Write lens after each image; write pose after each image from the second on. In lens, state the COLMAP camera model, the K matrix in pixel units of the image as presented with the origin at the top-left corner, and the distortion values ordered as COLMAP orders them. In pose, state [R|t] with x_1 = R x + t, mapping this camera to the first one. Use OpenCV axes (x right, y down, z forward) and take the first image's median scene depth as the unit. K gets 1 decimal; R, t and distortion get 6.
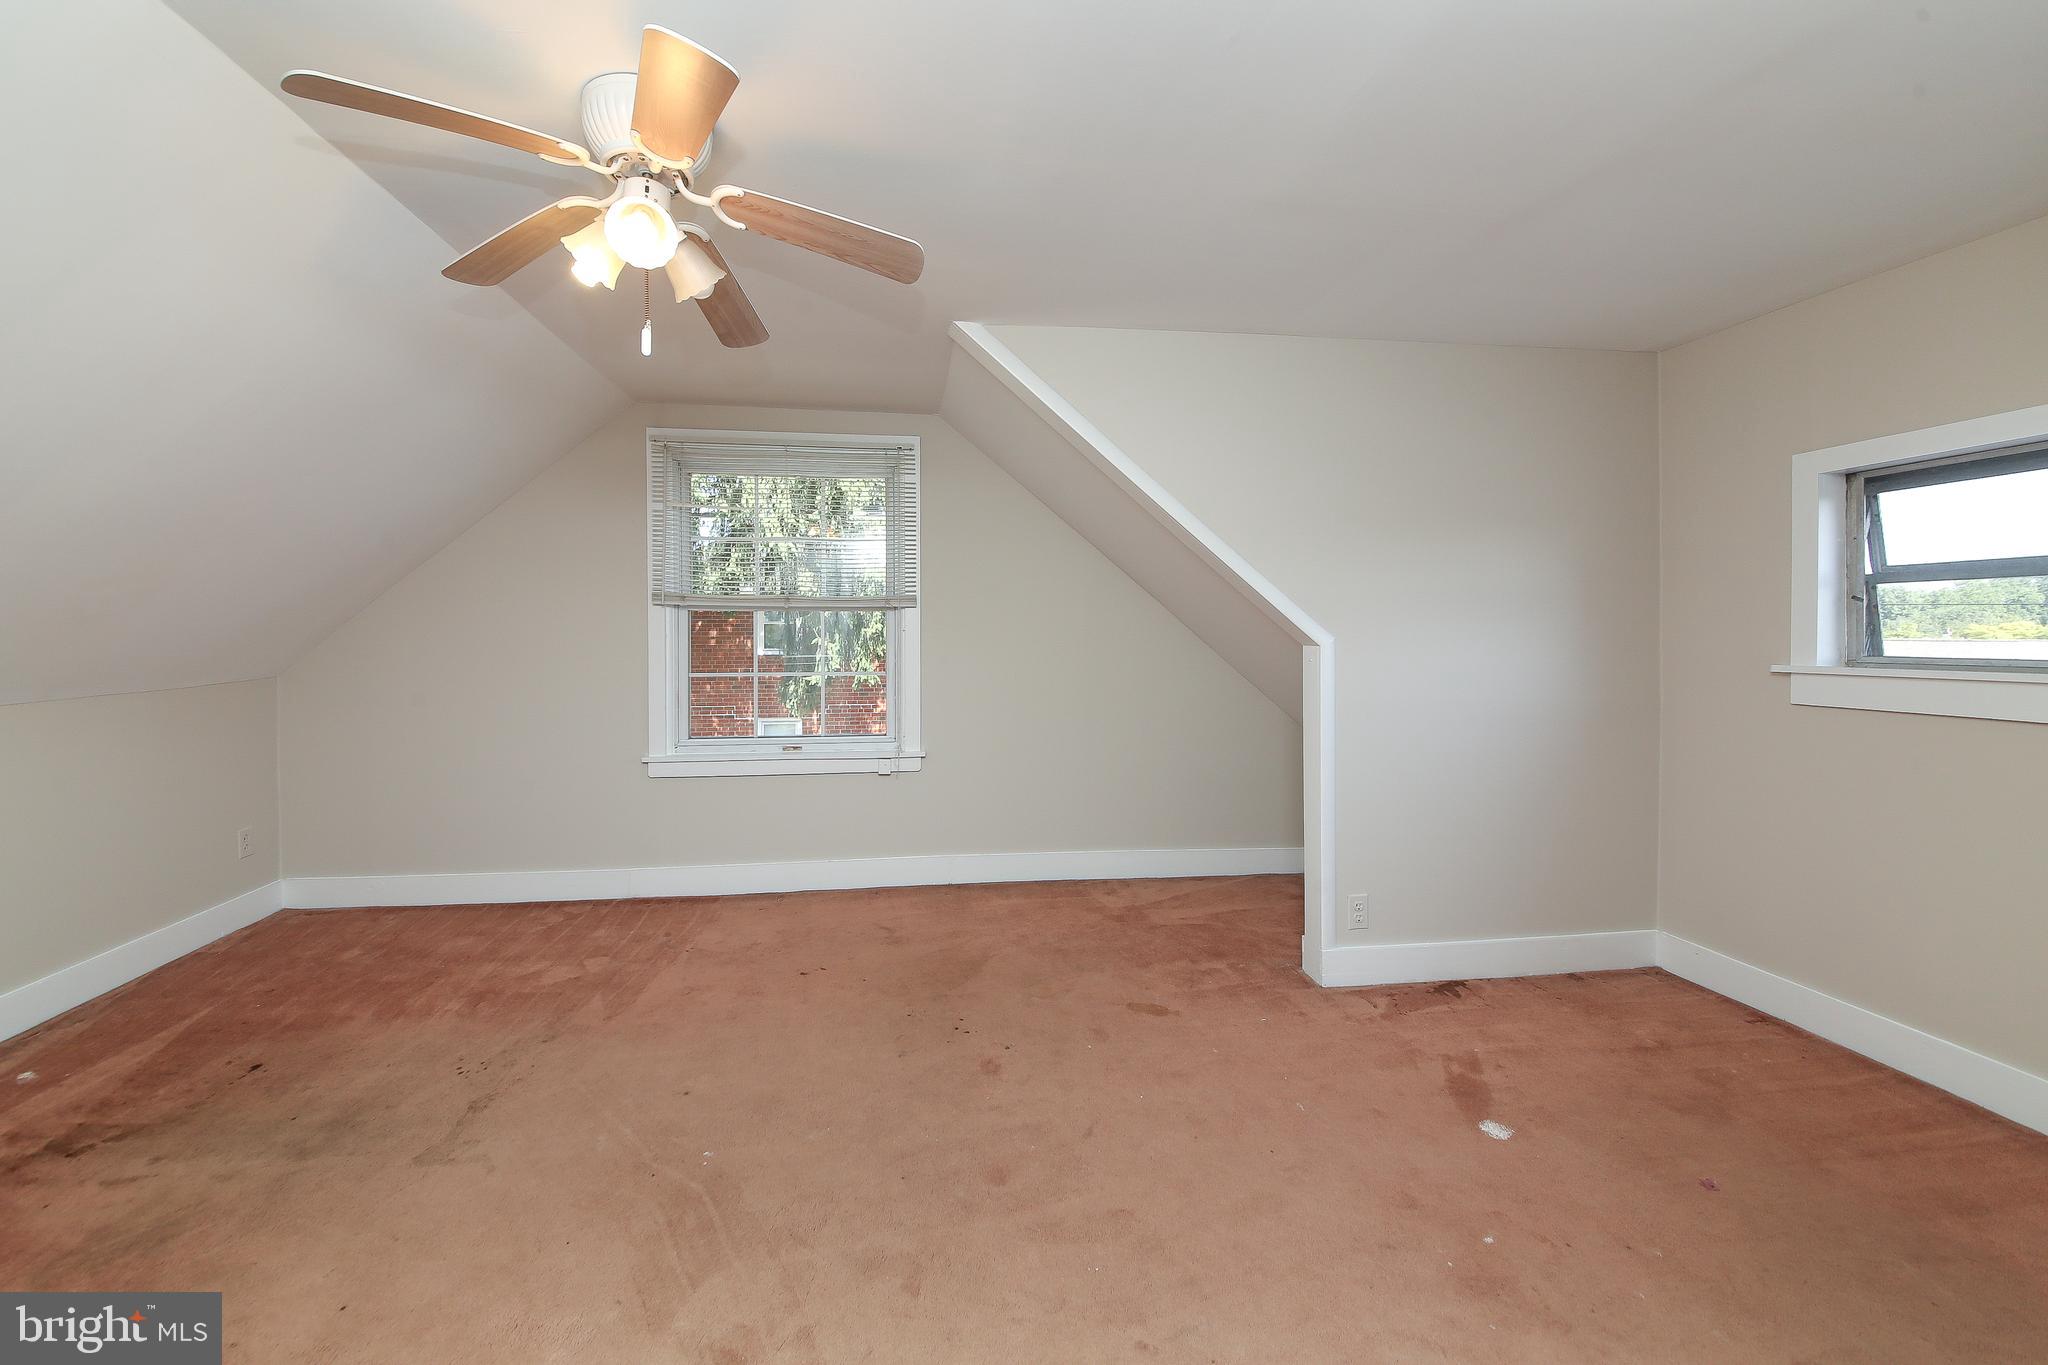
lens RADIAL K [[757.6, 0, 969.5], [0, 757.6, 632.6], [0, 0, 1]] dist [0.029991, -0.020825]
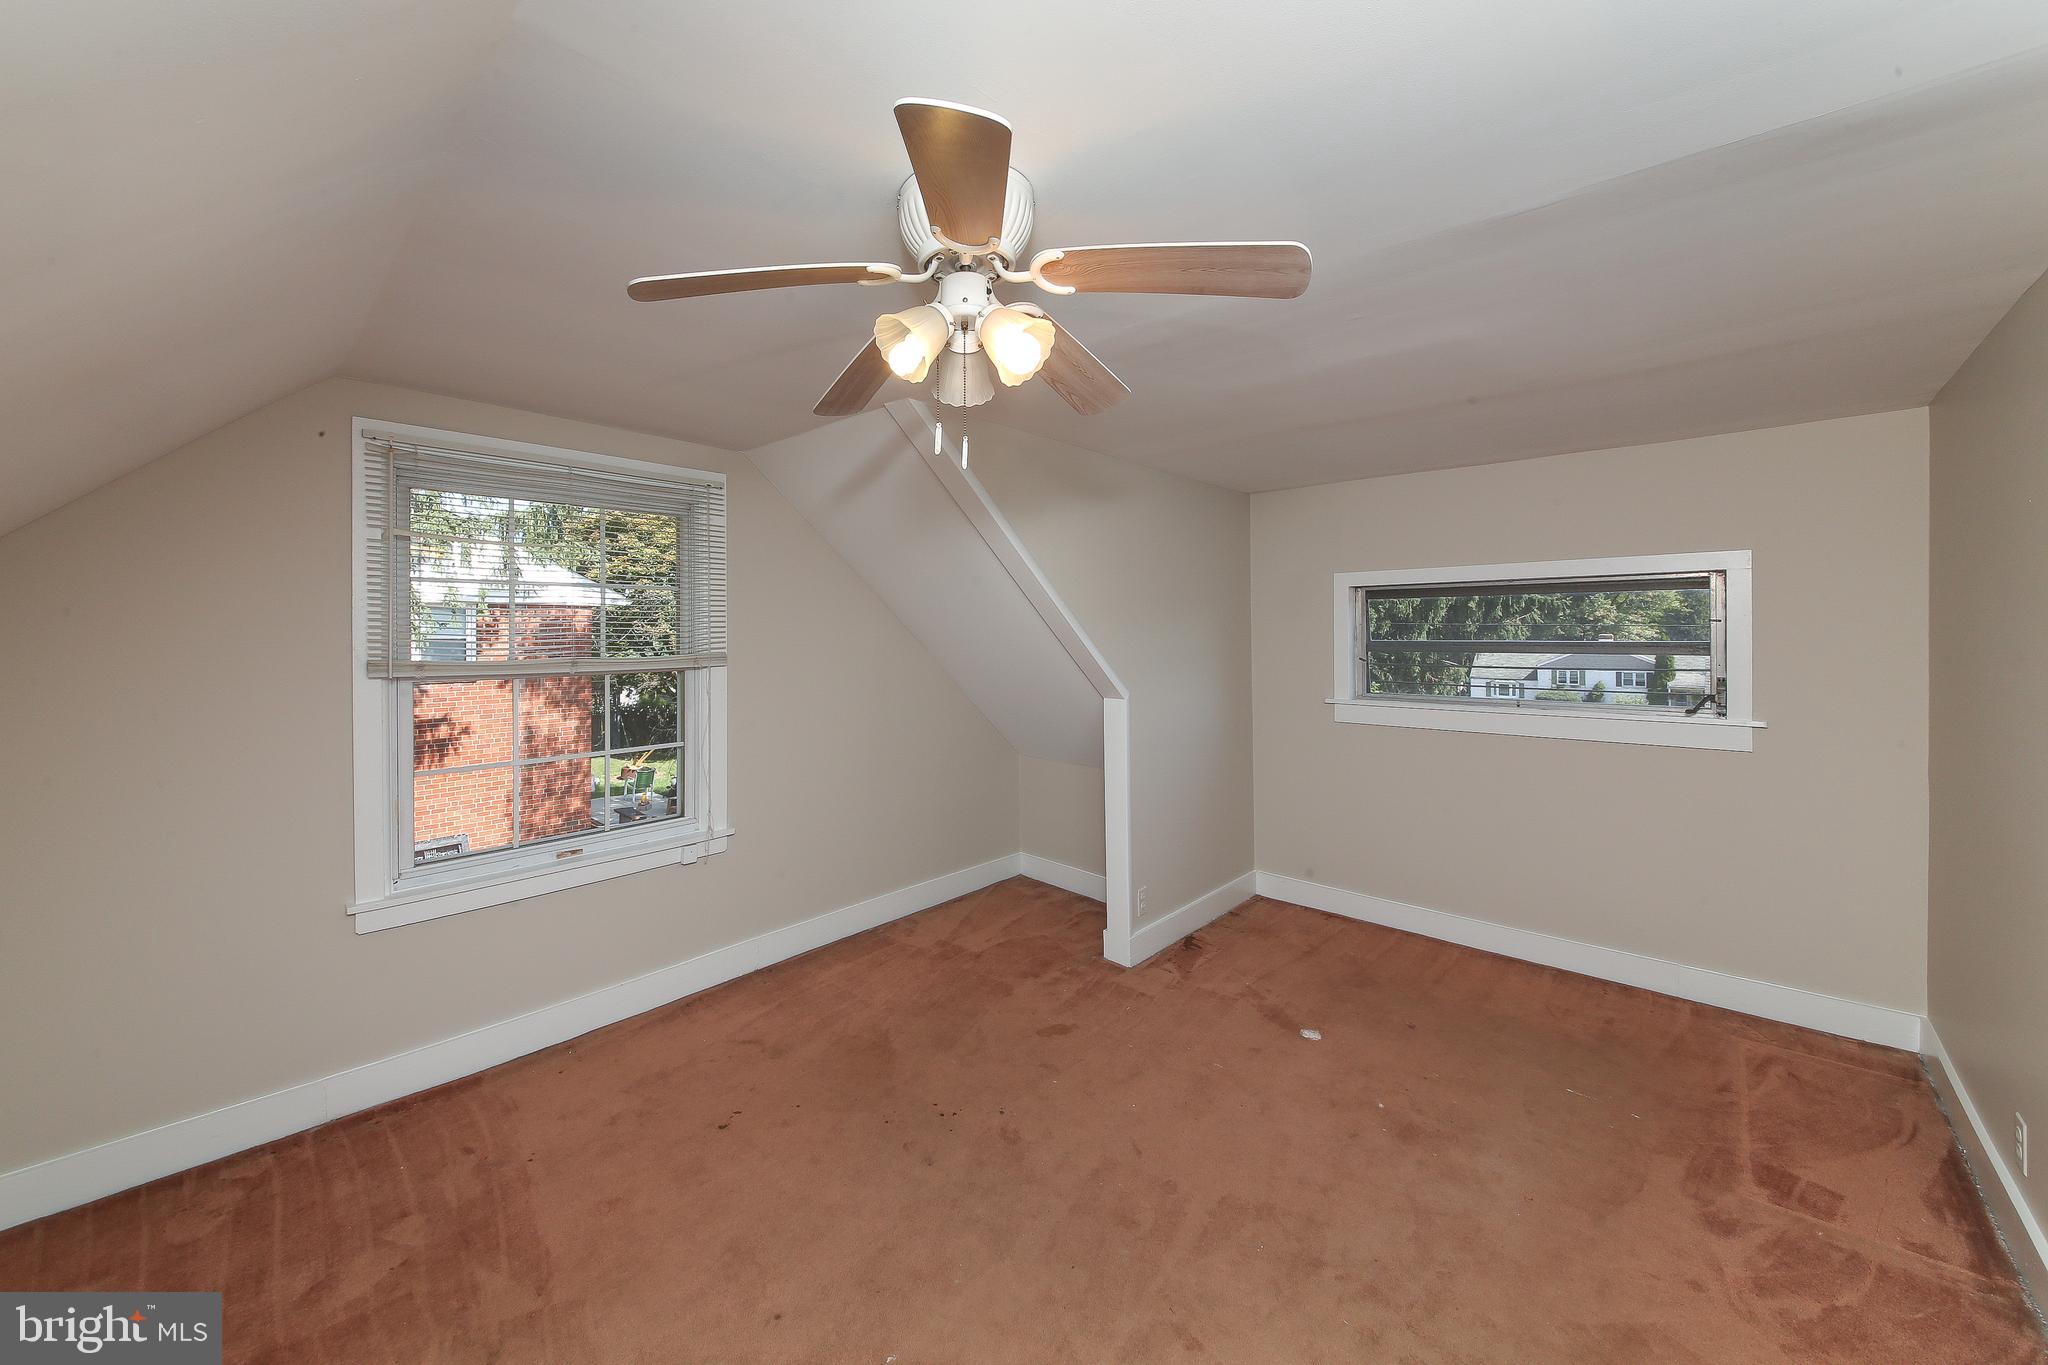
lens RADIAL K [[757.6, 0, 969.5], [0, 757.6, 632.6], [0, 0, 1]] dist [0.029991, -0.020825]
pose [[0.783336, -0.004382, 0.621584, -0.512166], [0.003730, 0.999990, 0.002348, -0.095486], [-0.621588, 0.000479, 0.783344, 0.163446]]
